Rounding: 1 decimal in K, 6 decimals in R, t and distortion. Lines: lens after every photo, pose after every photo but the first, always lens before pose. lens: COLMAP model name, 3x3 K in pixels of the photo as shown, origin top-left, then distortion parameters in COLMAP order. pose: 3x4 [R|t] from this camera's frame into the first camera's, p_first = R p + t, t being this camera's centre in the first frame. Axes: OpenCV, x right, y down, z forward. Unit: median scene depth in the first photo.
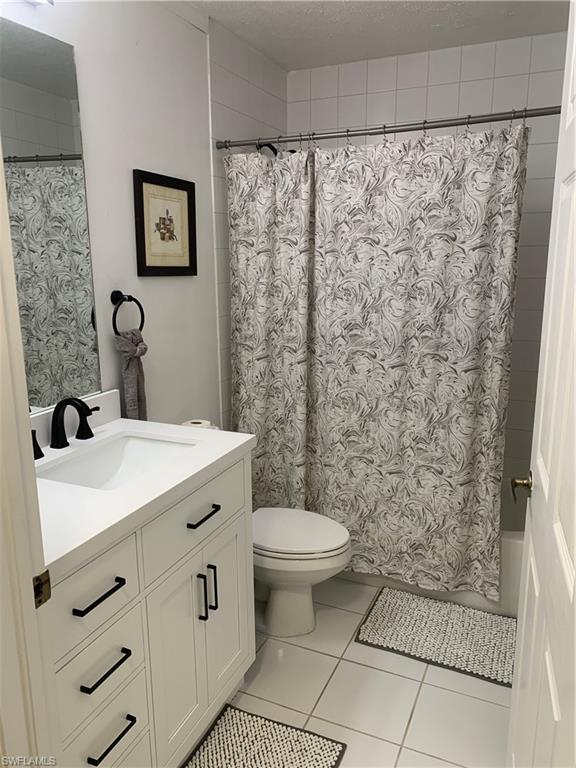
lens RADIAL K [[587.6, 0, 283.4], [0, 587.6, 383.3], [0, 0, 1]] dist [0.061198, -0.035304]
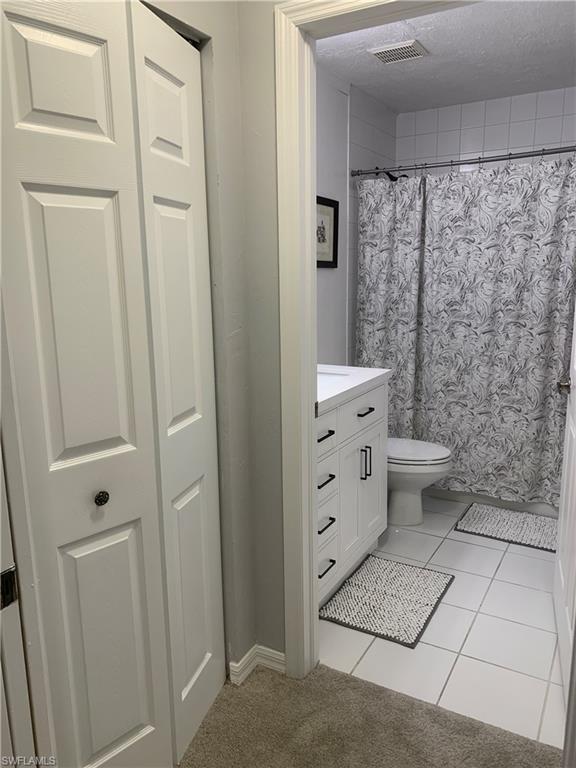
lens RADIAL K [[587.6, 0, 290.5], [0, 587.6, 383.1], [0, 0, 1]] dist [0.061198, -0.035304]
pose [[0.995577, 0.011576, -0.093238, -0.127987], [-0.013762, 0.999644, -0.022841, 0.125551], [0.092941, 0.024023, 0.995382, -0.393736]]
